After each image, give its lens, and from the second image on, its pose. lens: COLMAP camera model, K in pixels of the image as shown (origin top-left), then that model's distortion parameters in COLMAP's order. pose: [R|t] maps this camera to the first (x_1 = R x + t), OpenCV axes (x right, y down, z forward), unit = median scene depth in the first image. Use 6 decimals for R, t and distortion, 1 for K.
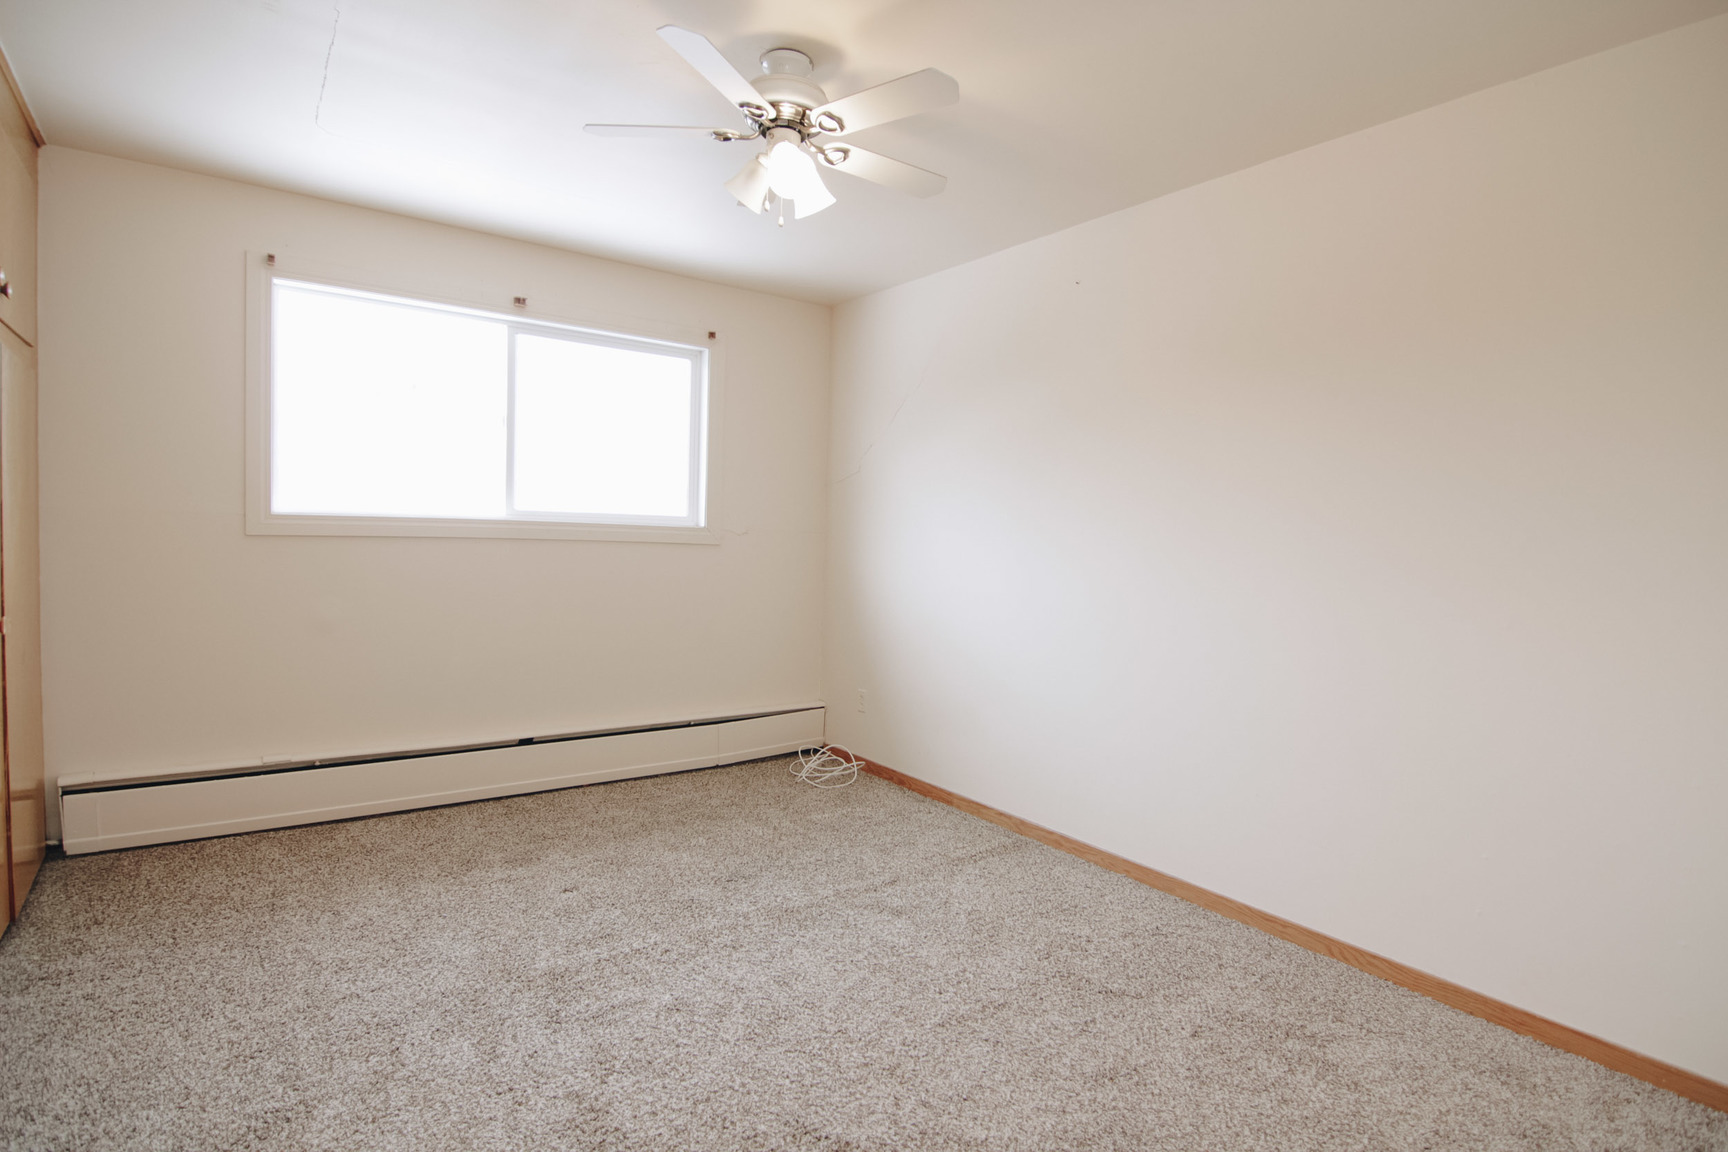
lens RADIAL K [[872.7, 0, 869.0], [0, 872.7, 573.9], [0, 0, 1]] dist [-0.002486, -0.011340]
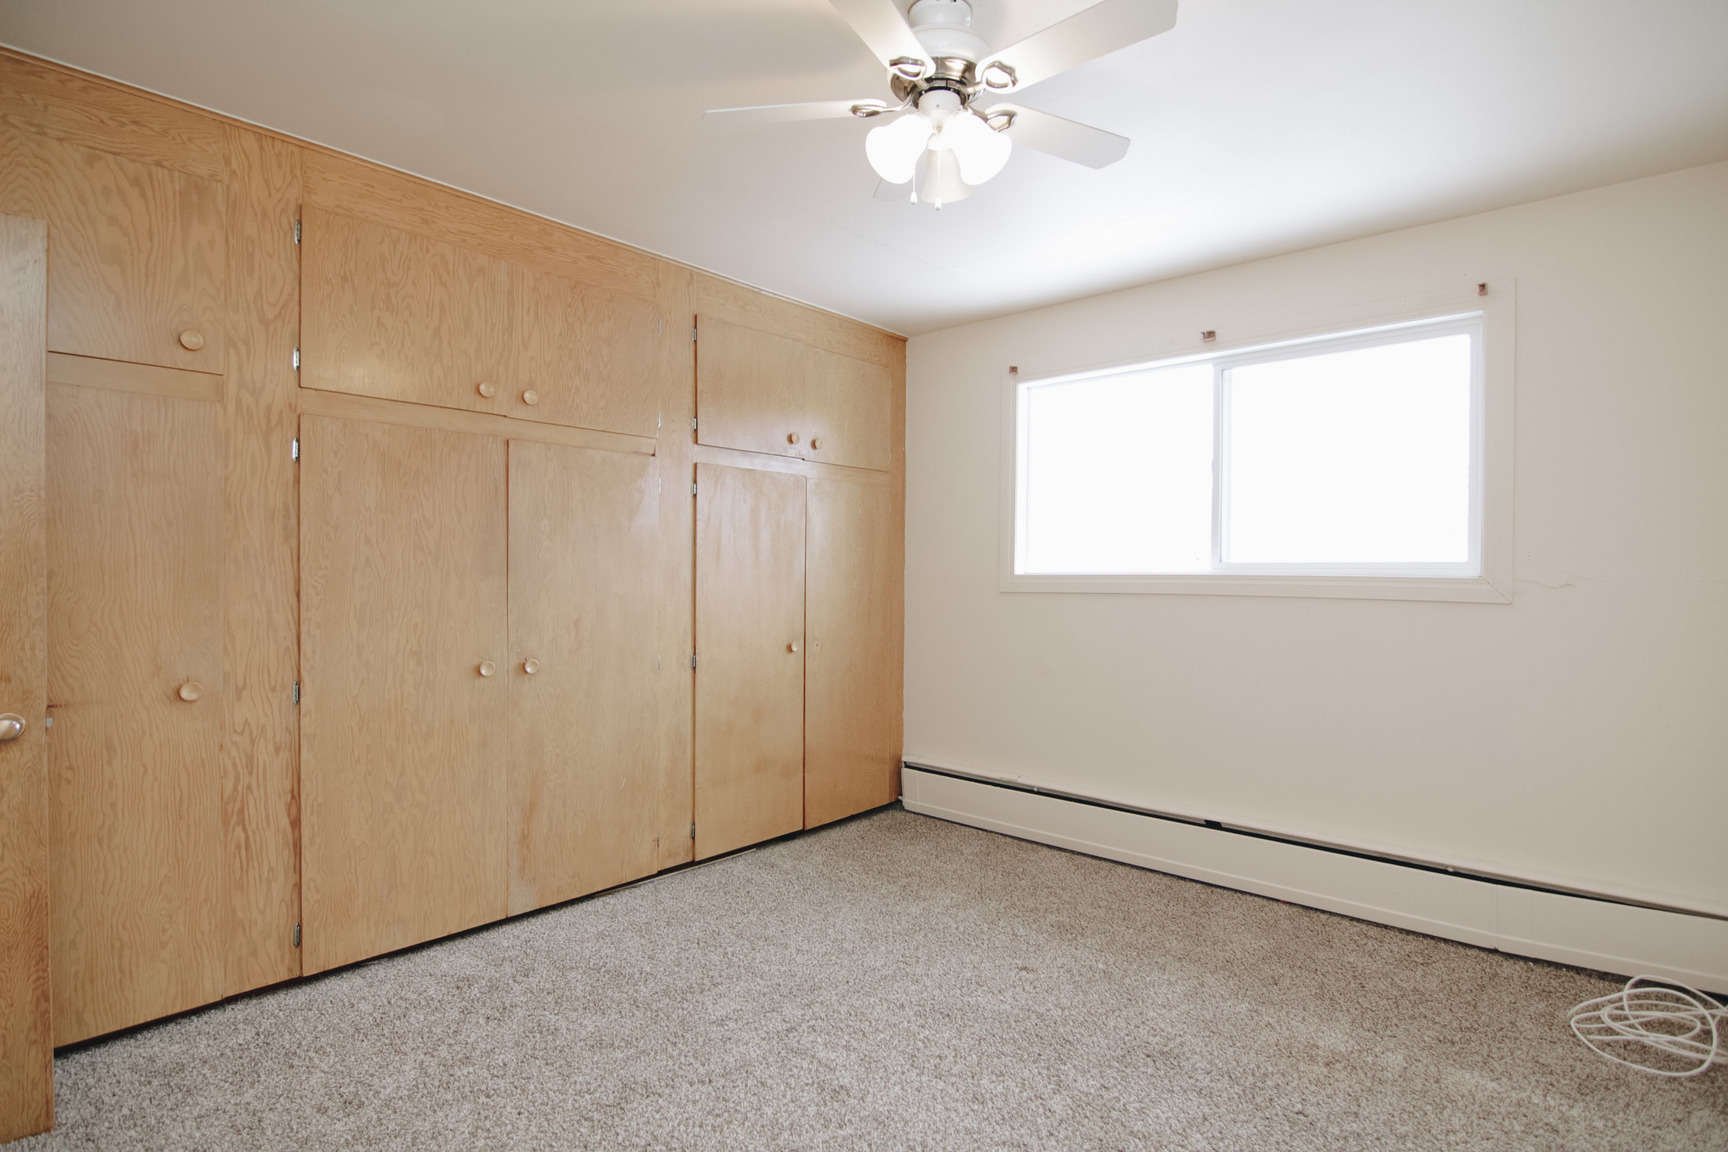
lens RADIAL K [[875.9, 0, 864.0], [0, 875.9, 576.0], [0, 0, 1]] dist [0.013155, -0.012146]
pose [[0.212510, -0.022368, -0.976903, 0.418188], [-0.038038, 0.998791, -0.031144, -0.018335], [0.976418, 0.043778, 0.211402, 0.465371]]
